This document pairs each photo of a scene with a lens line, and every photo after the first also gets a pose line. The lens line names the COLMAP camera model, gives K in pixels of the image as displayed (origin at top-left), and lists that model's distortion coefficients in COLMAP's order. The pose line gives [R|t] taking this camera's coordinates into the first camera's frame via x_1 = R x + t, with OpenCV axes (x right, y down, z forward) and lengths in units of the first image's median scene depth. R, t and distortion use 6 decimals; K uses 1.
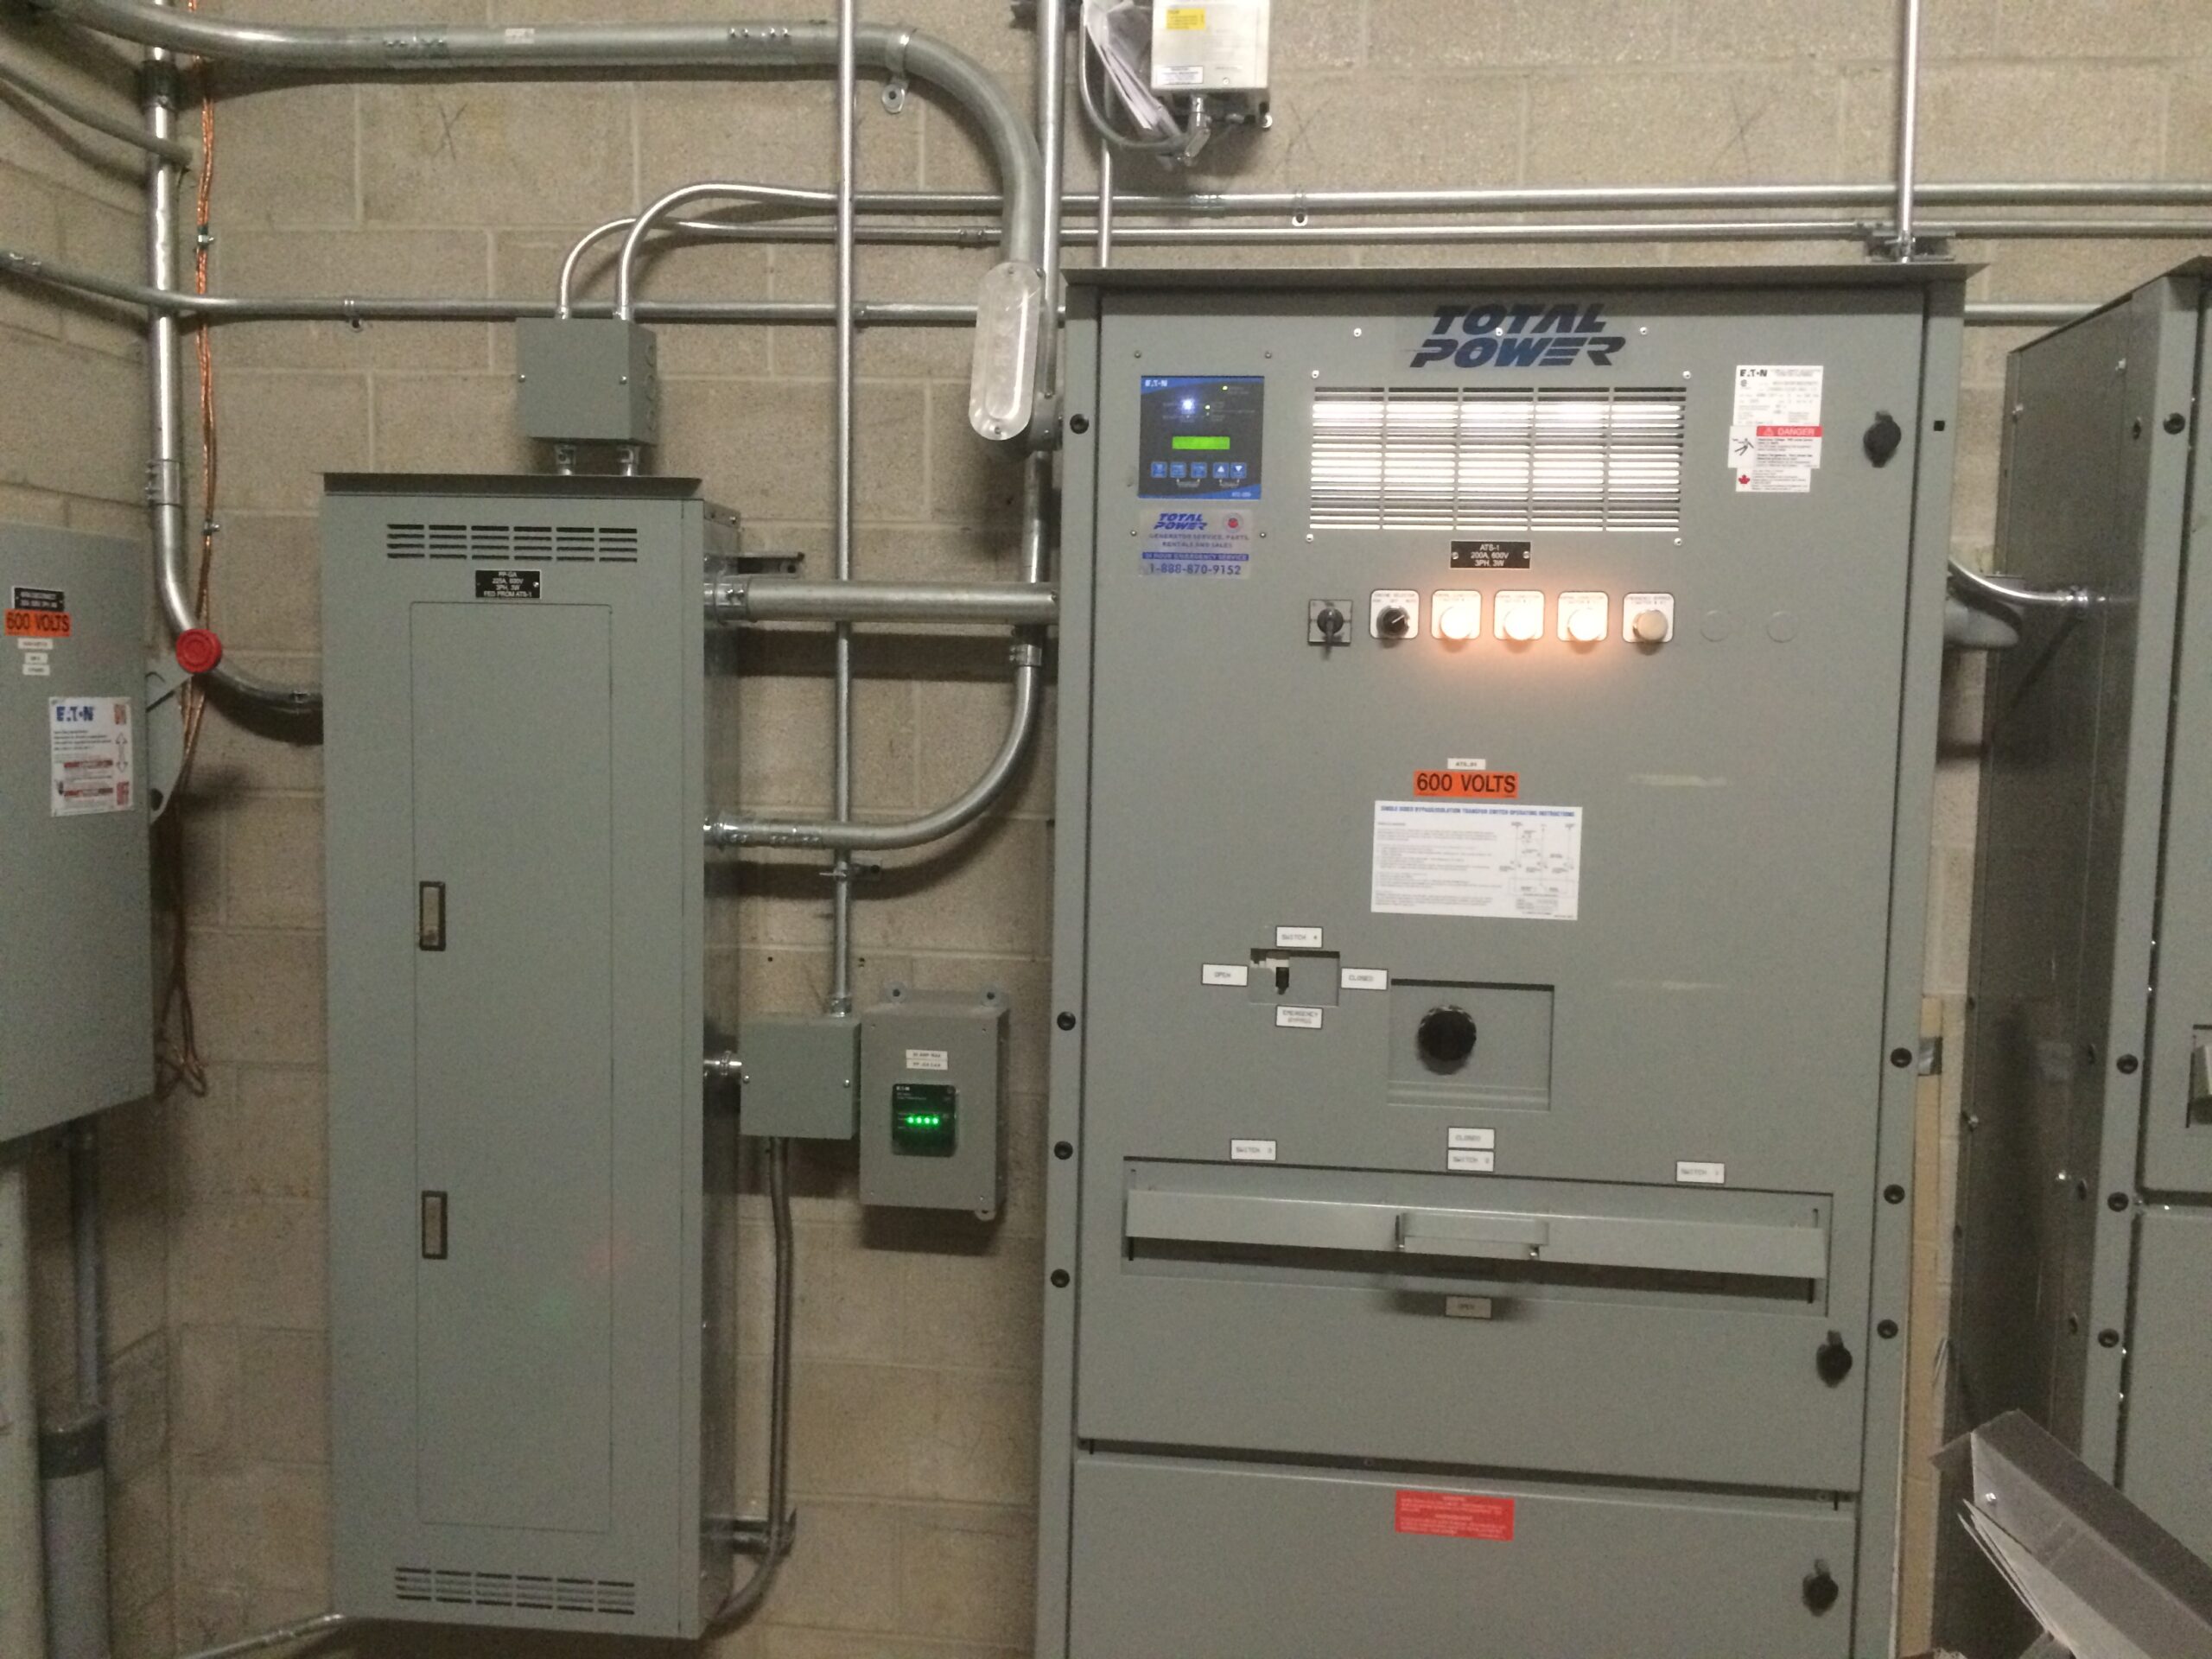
lens RADIAL K [[1895.1, 0, 1110.4], [0, 1895.1, 835.6], [0, 0, 1]] dist [0.091563, -0.123493]
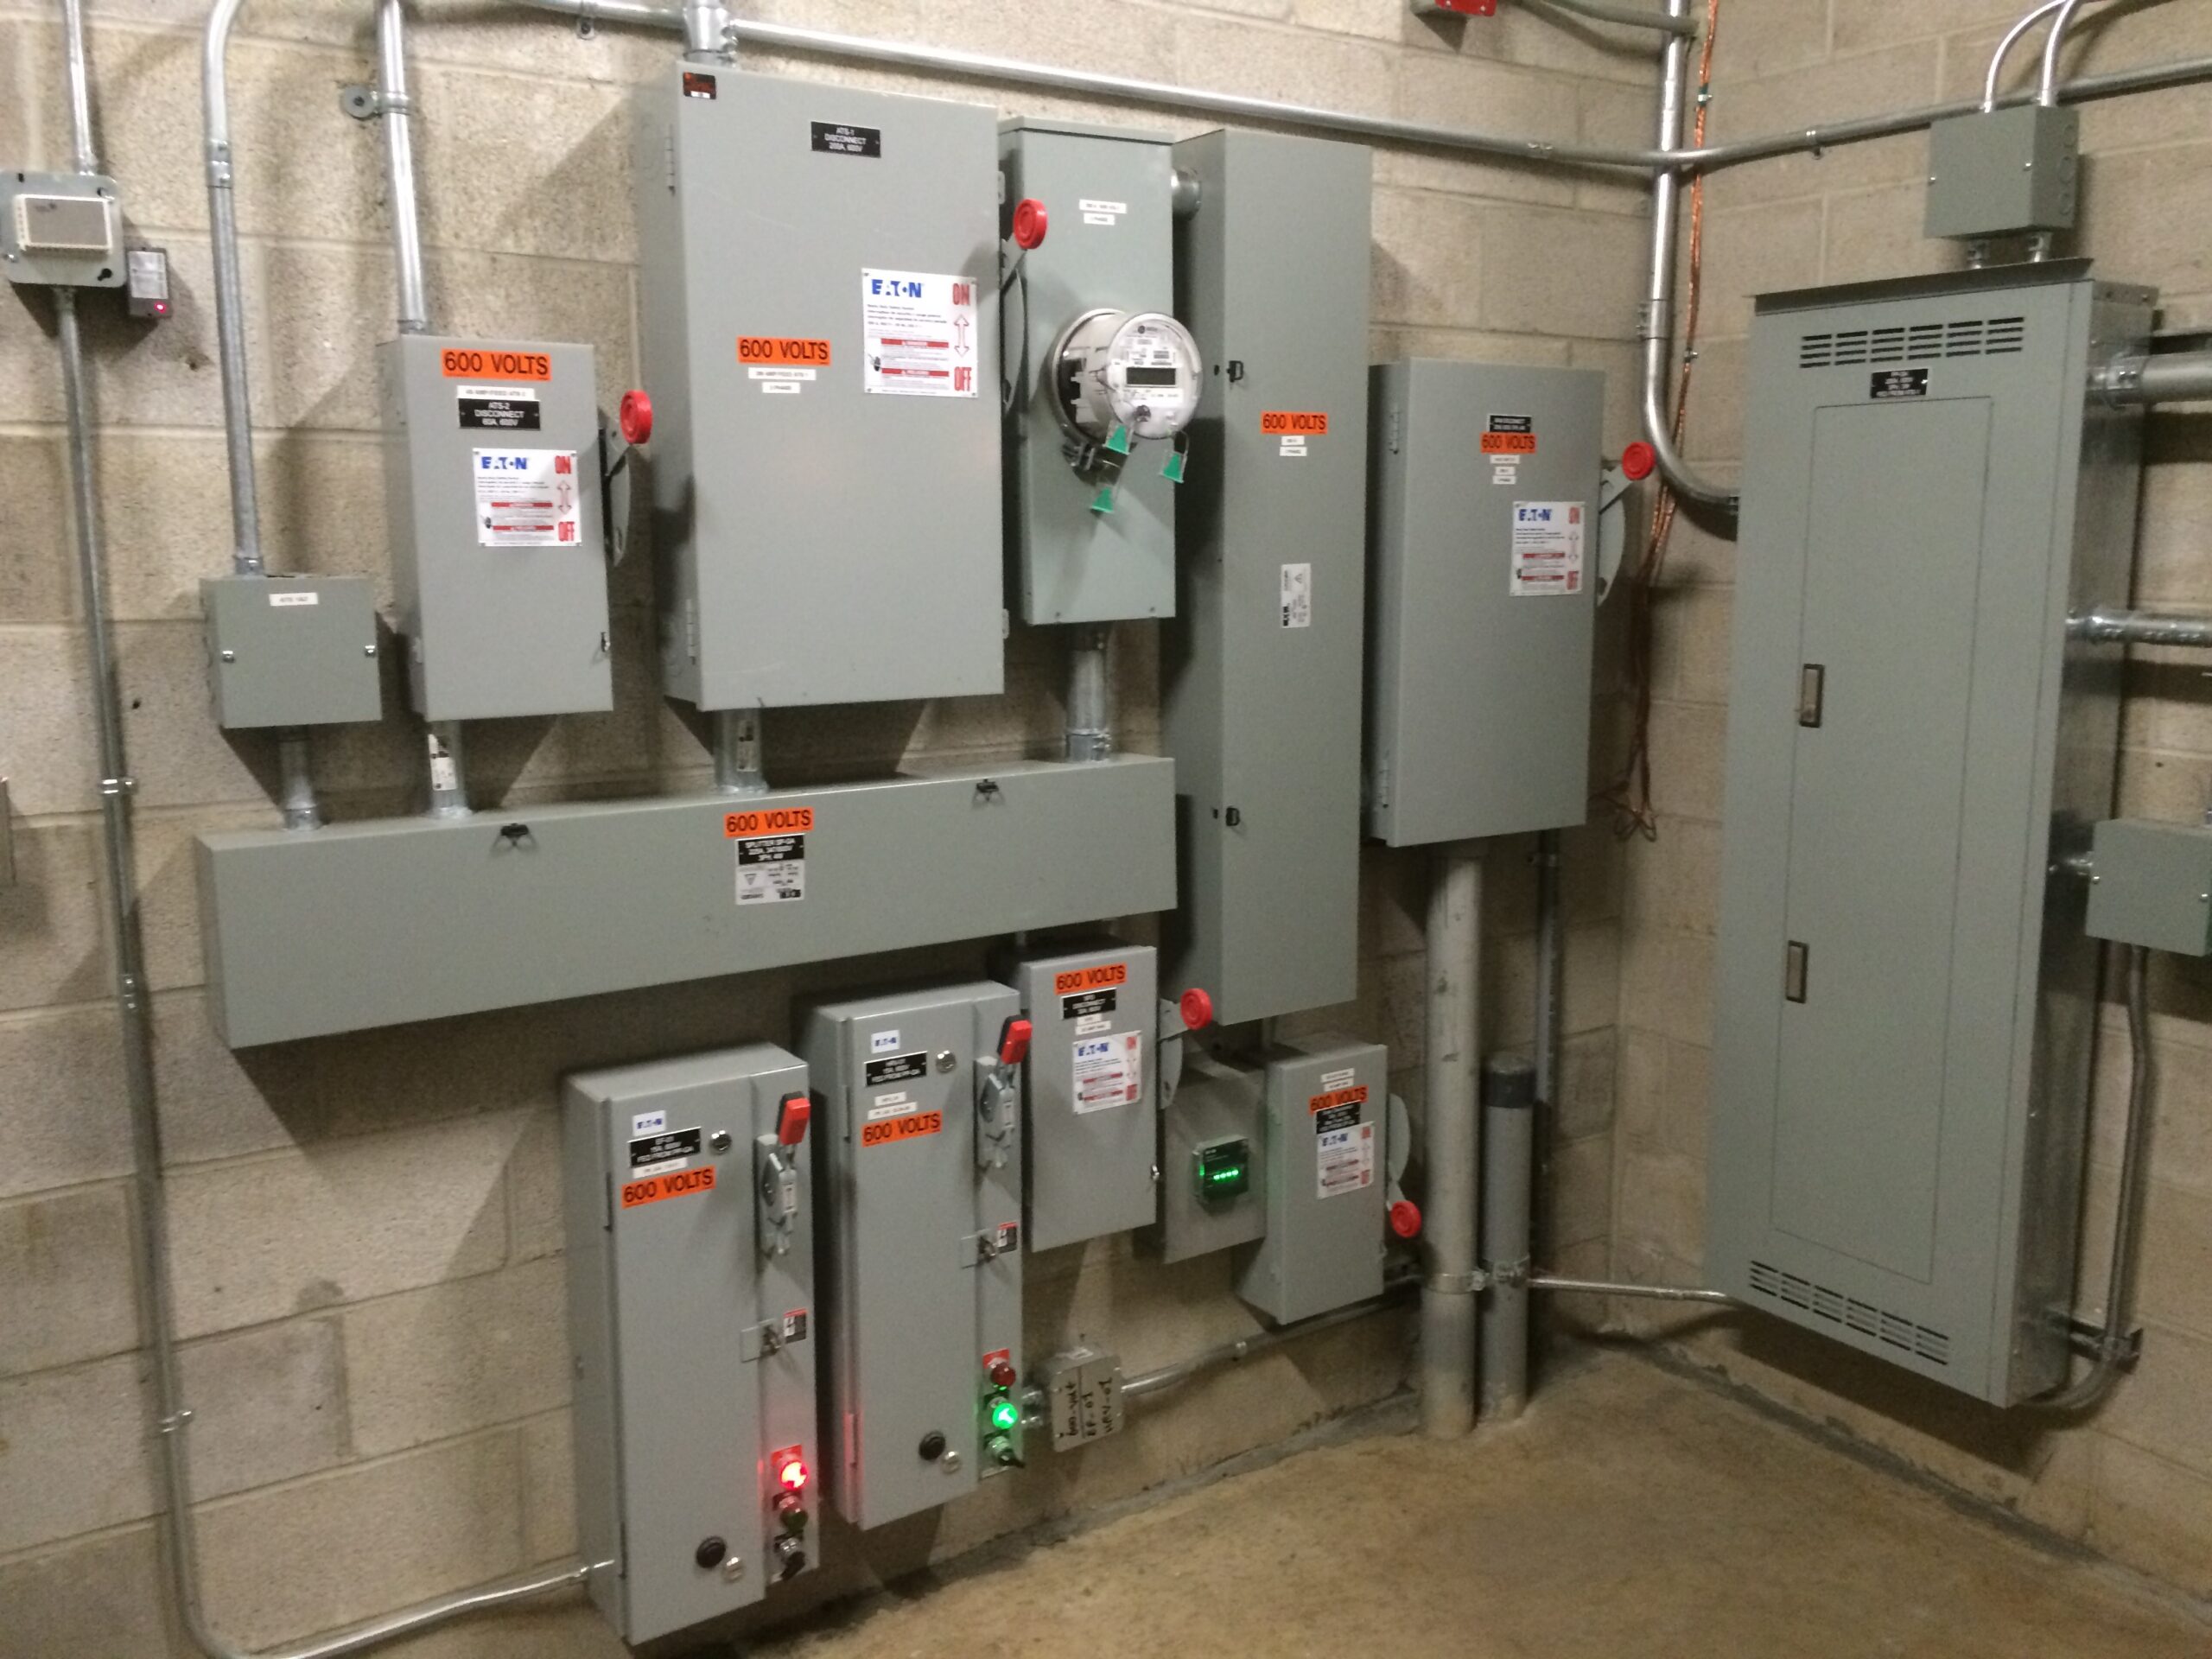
lens RADIAL K [[1895.1, 0, 1110.4], [0, 1895.1, 835.6], [0, 0, 1]] dist [0.091563, -0.123493]
pose [[0.647477, 0.108769, -0.754283, 0.251600], [-0.045011, 0.993492, 0.104626, 0.027744], [0.760755, -0.033792, 0.648159, -0.033495]]
